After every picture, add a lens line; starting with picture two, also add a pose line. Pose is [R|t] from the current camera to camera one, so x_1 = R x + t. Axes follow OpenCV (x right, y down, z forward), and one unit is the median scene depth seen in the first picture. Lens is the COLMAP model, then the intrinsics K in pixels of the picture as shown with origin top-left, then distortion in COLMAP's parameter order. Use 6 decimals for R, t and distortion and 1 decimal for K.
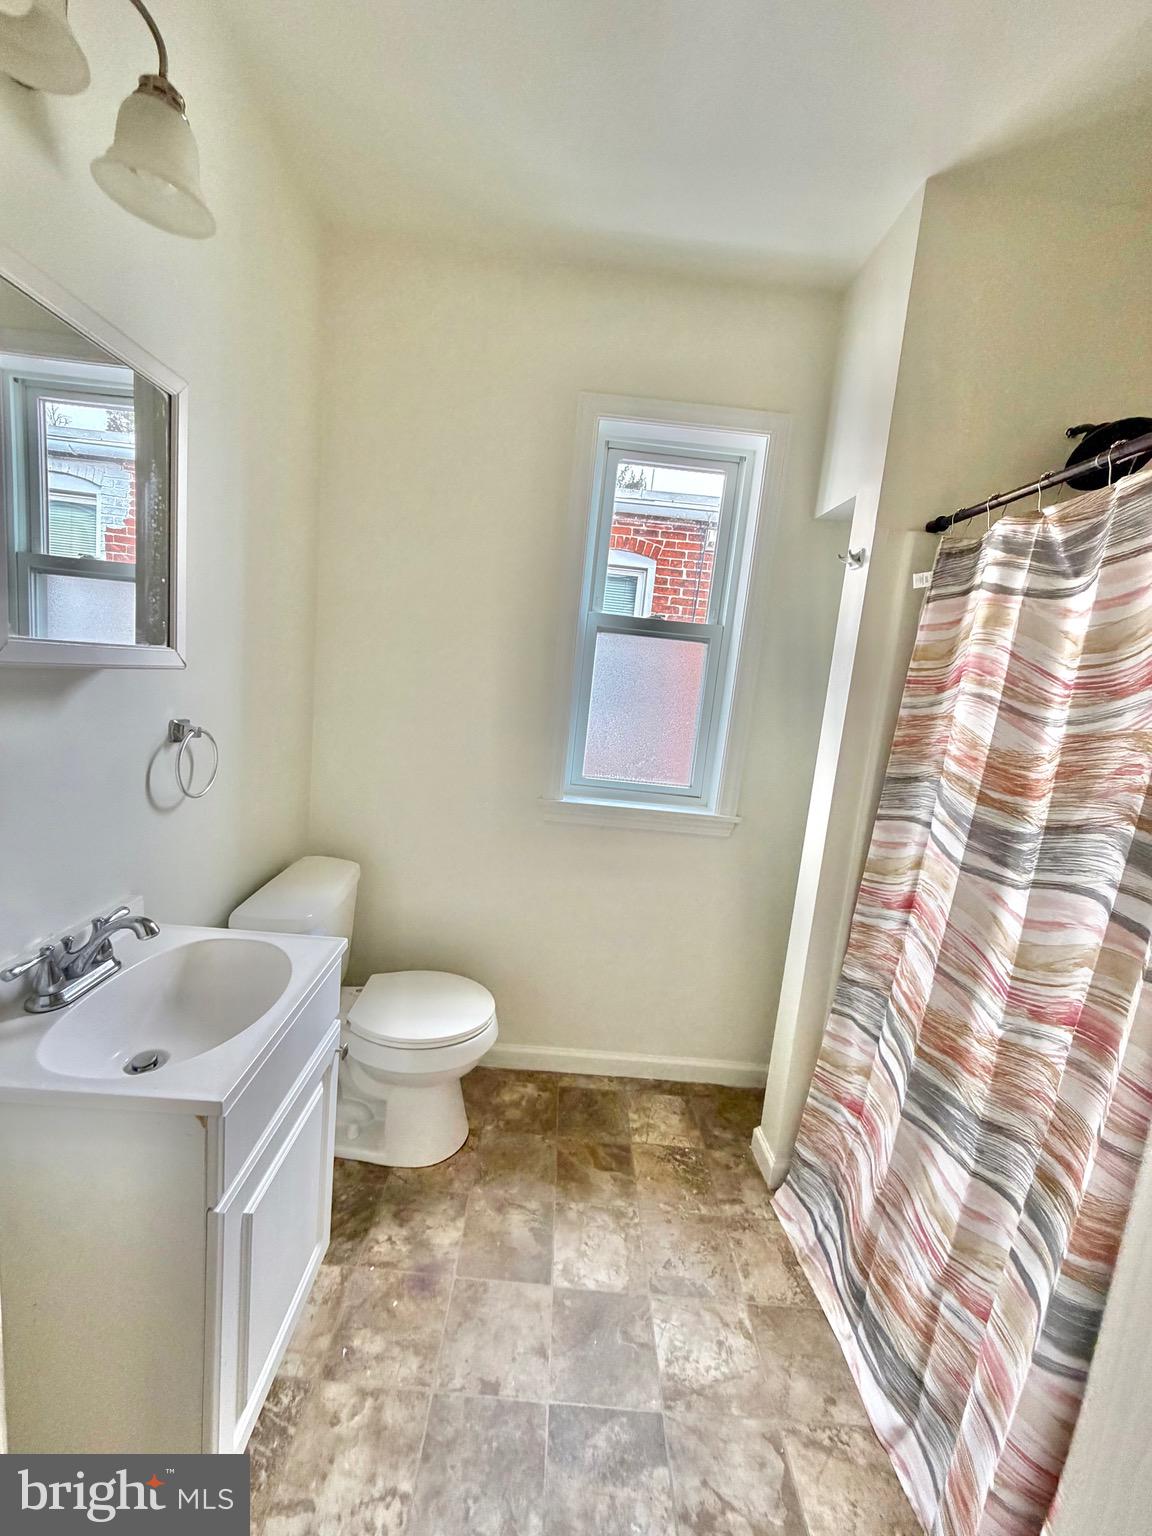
lens RADIAL K [[609.8, 0, 570.7], [0, 609.8, 762.8], [0, 0, 1]] dist [-0.000678, 0.000013]
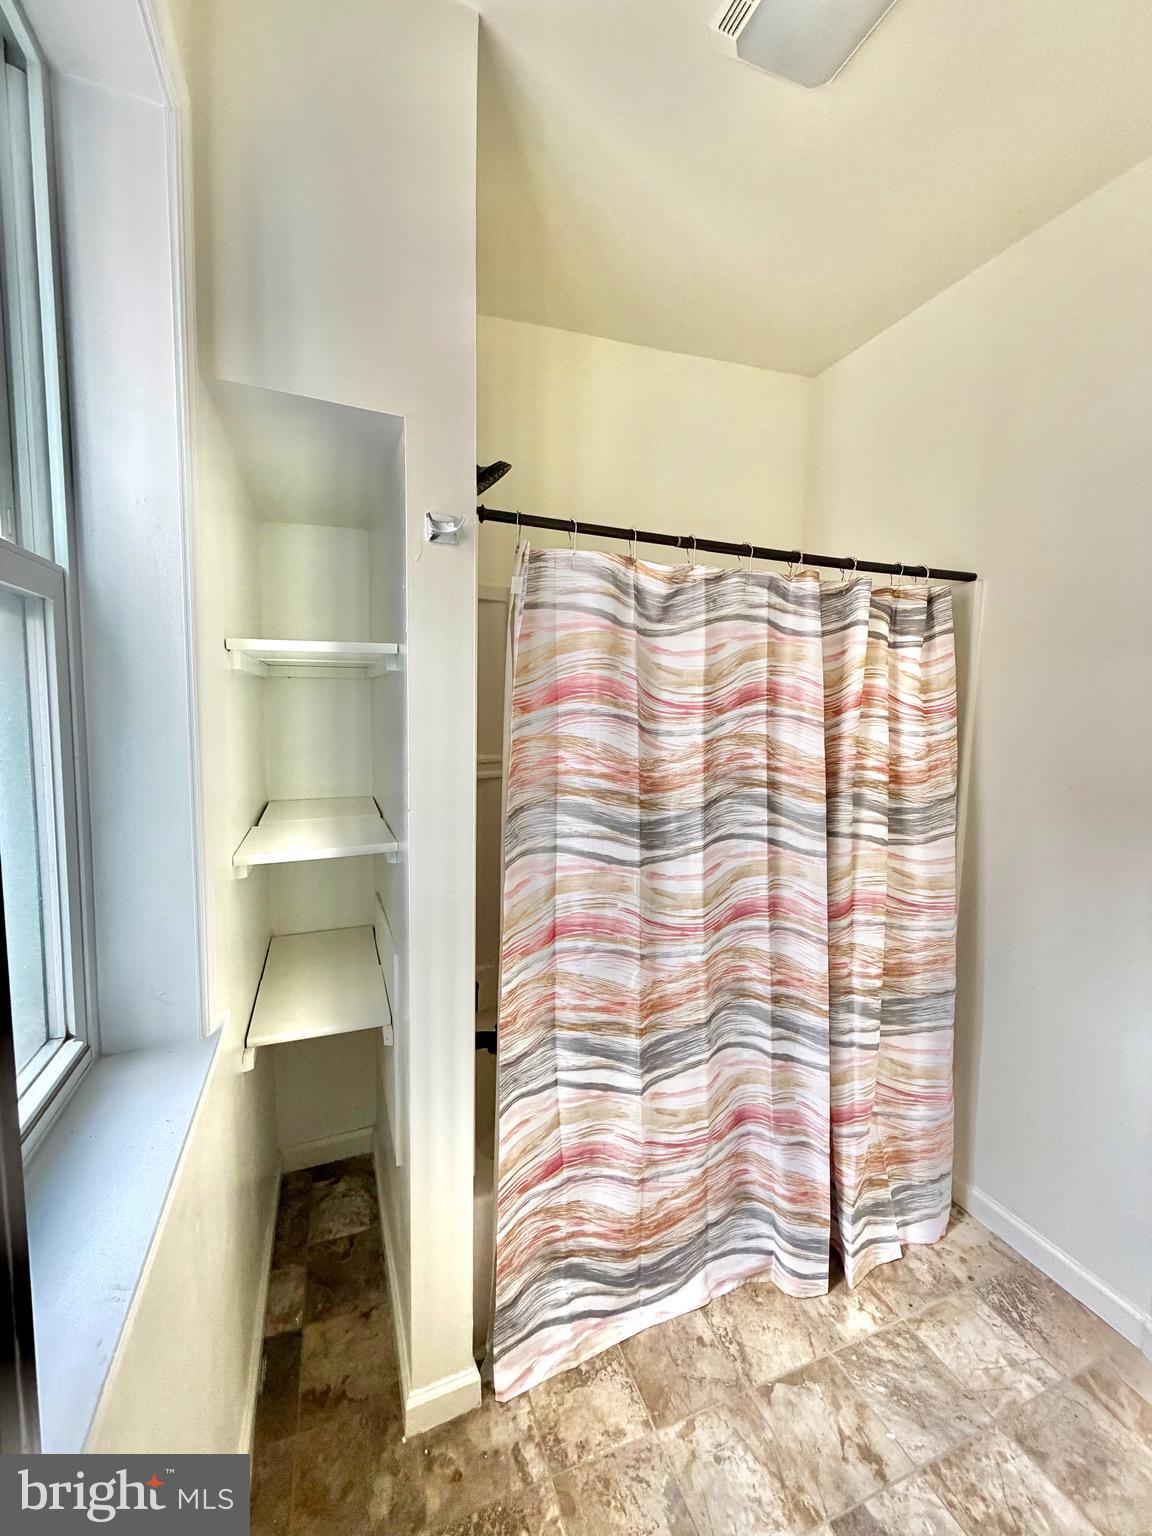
lens RADIAL K [[609.8, 0, 567.4], [0, 609.8, 766.2], [0, 0, 1]] dist [-0.000678, 0.000013]
pose [[-0.350720, -0.192230, 0.916539, -0.306841], [0.083644, 0.968364, 0.235106, -0.269074], [-0.932737, 0.159120, -0.323546, 1.349159]]
